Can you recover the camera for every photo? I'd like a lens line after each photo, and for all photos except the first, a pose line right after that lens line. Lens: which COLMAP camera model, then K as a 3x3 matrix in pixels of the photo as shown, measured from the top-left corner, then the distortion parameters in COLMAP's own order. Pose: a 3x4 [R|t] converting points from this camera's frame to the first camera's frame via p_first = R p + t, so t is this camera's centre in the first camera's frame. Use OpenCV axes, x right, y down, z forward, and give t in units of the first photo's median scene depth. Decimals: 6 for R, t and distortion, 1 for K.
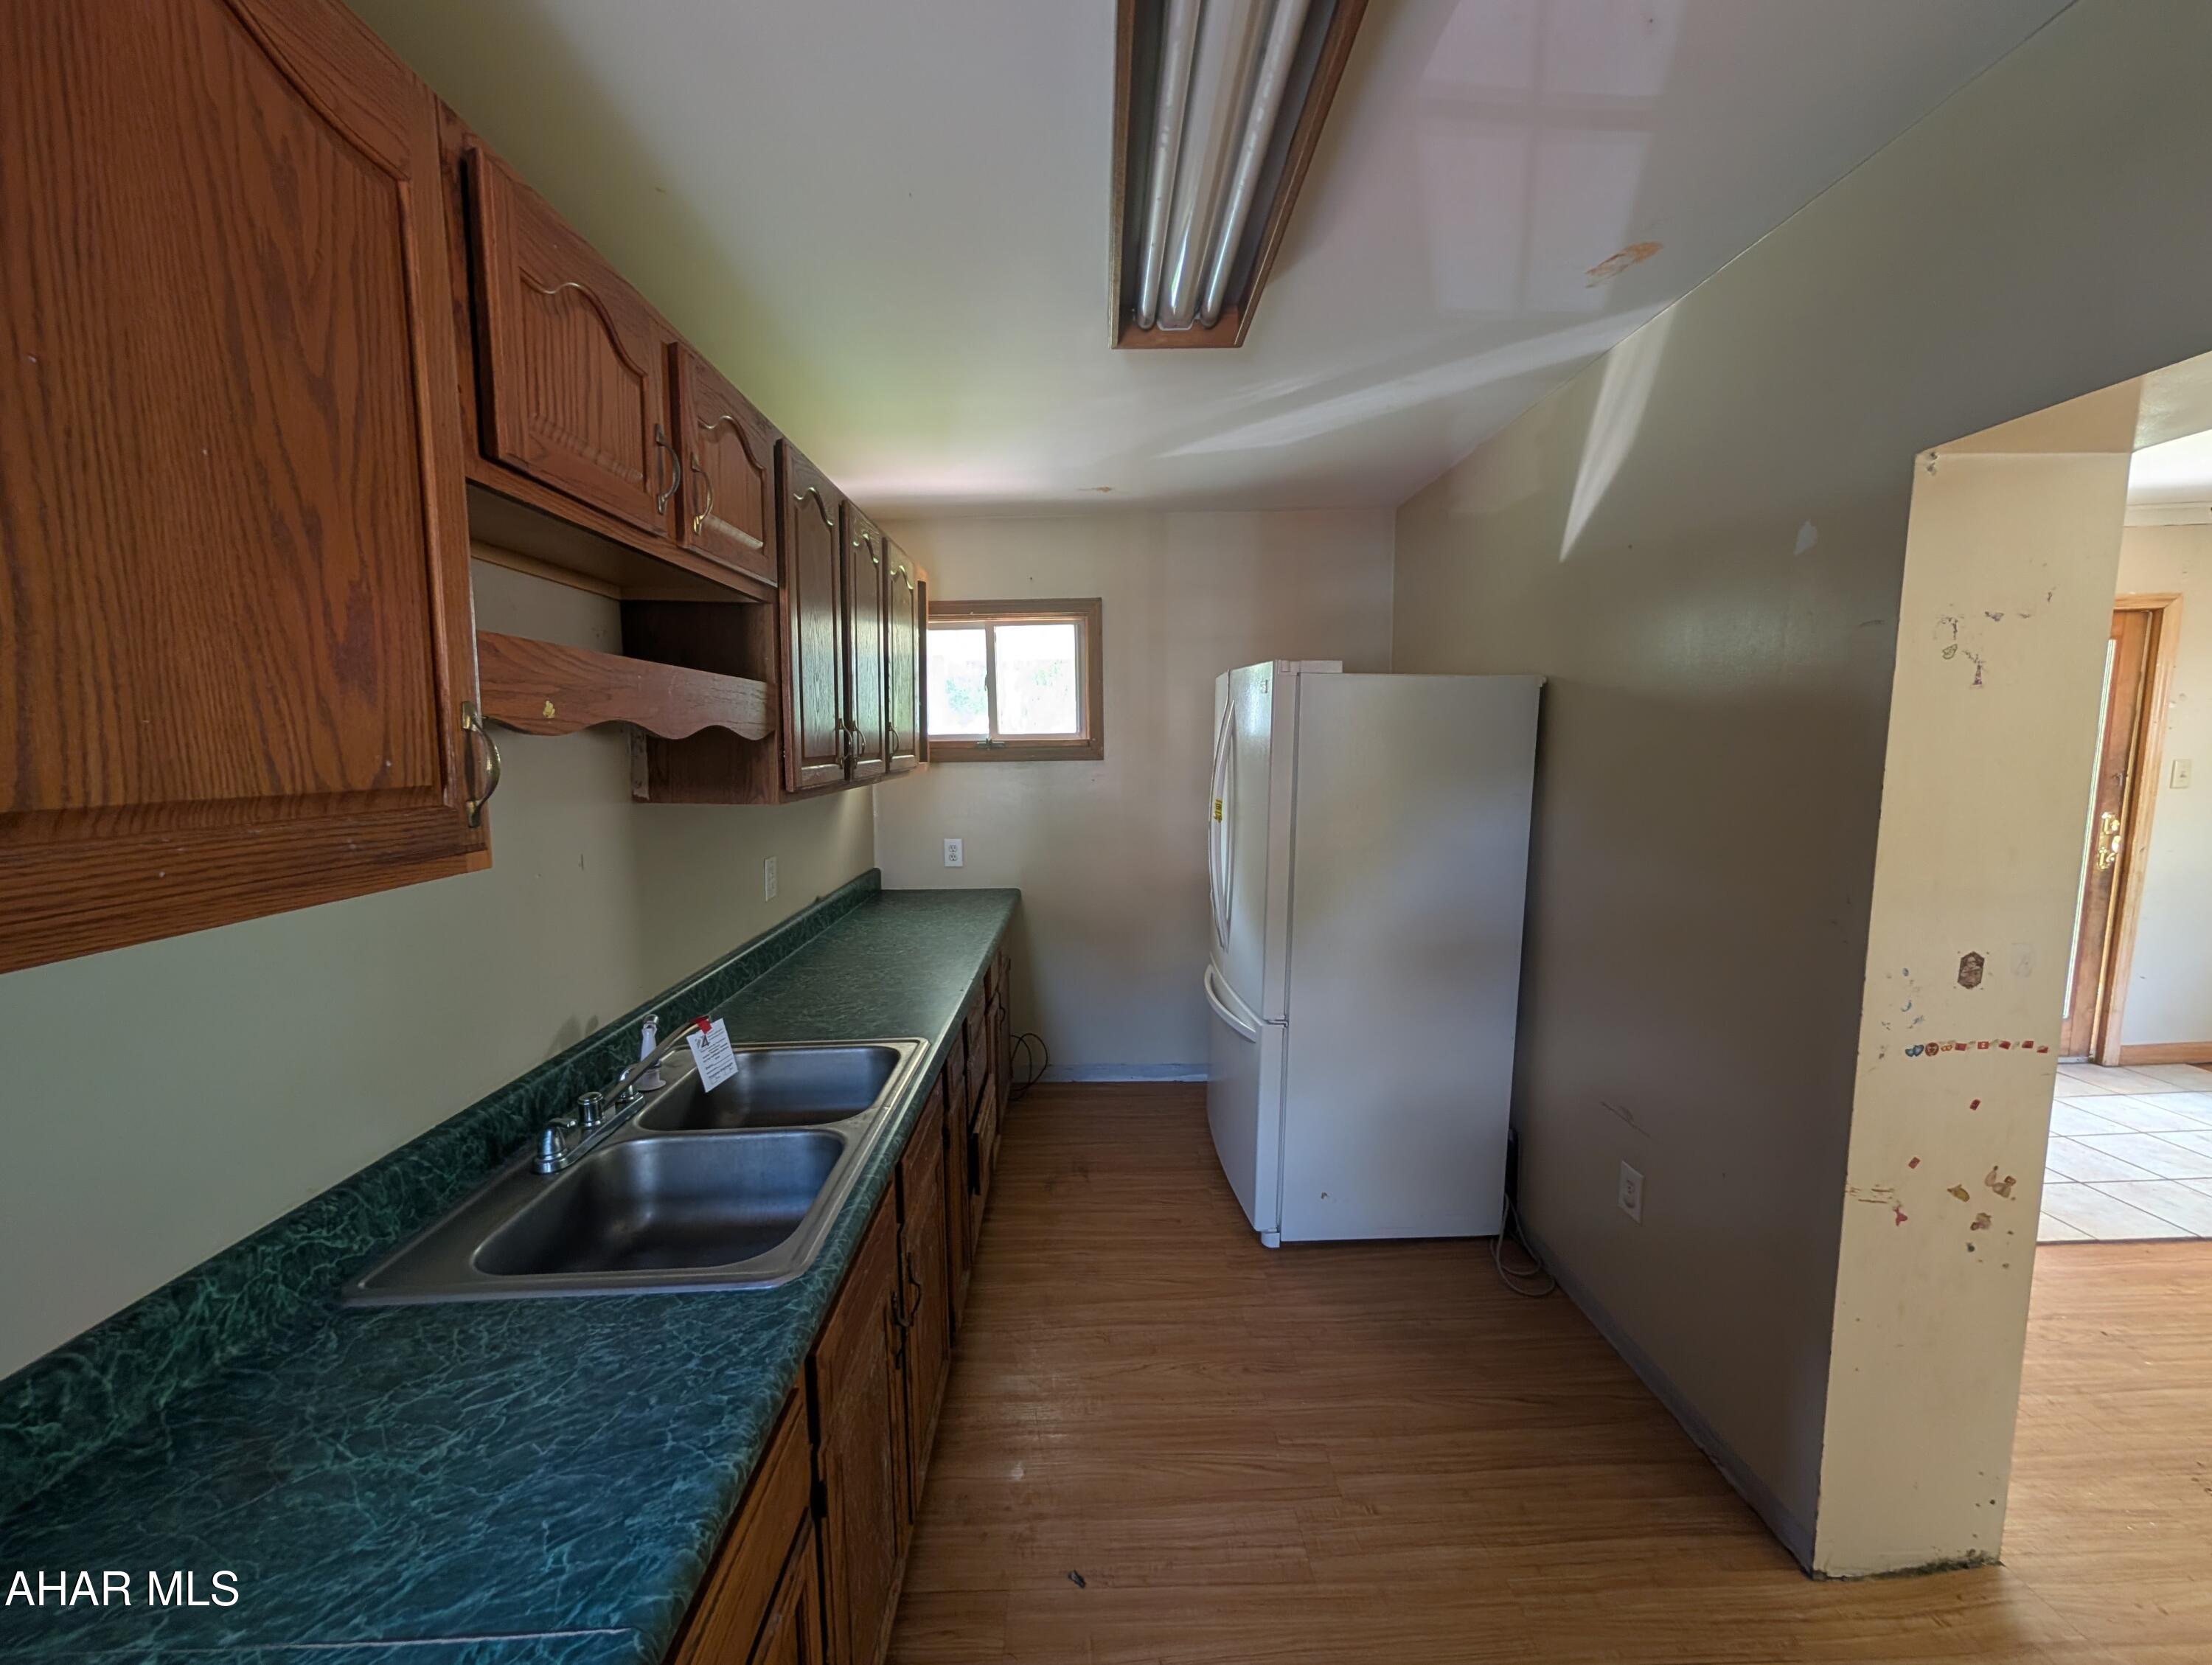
lens RADIAL K [[837.6, 0, 1104.2], [0, 837.6, 838.1], [0, 0, 1]] dist [0.001333, -0.000143]
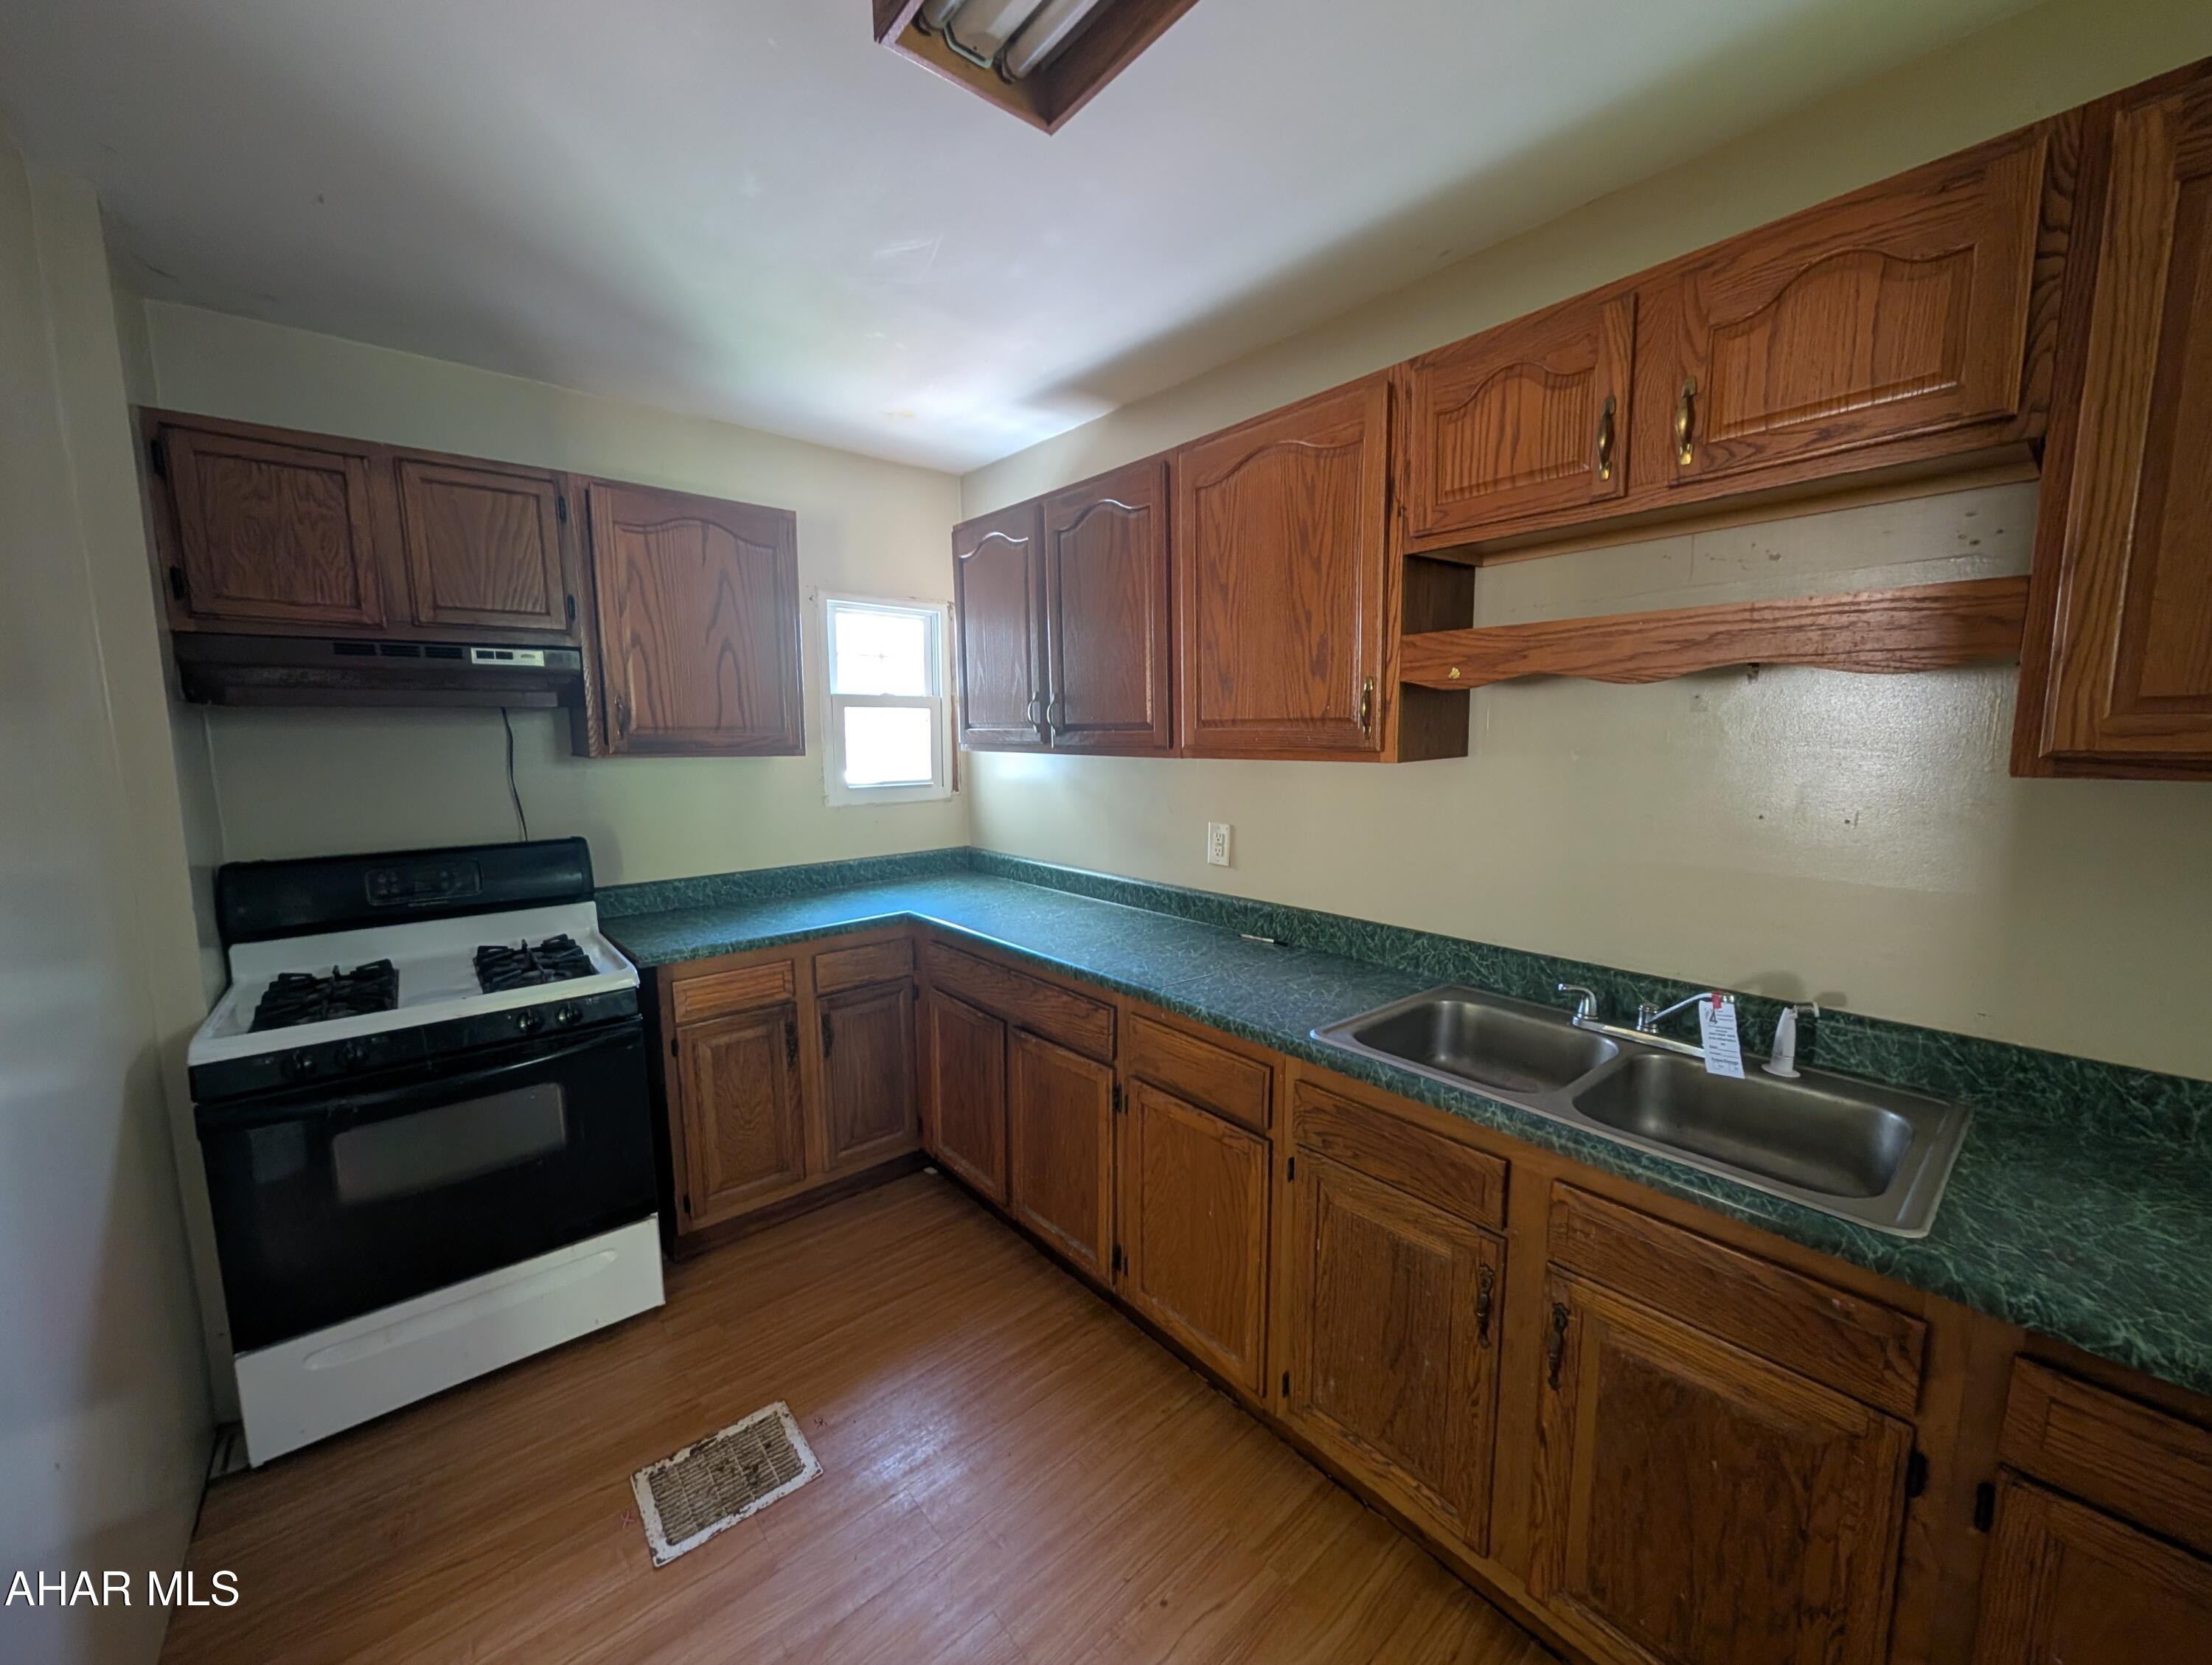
lens RADIAL K [[837.6, 0, 1104.2], [0, 837.6, 838.1], [0, 0, 1]] dist [0.001333, -0.000143]
pose [[-0.778074, 0.093888, -0.621117, 1.227118], [-0.058687, 0.973578, 0.220684, -0.225939], [0.625425, 0.208160, -0.752006, 2.602509]]
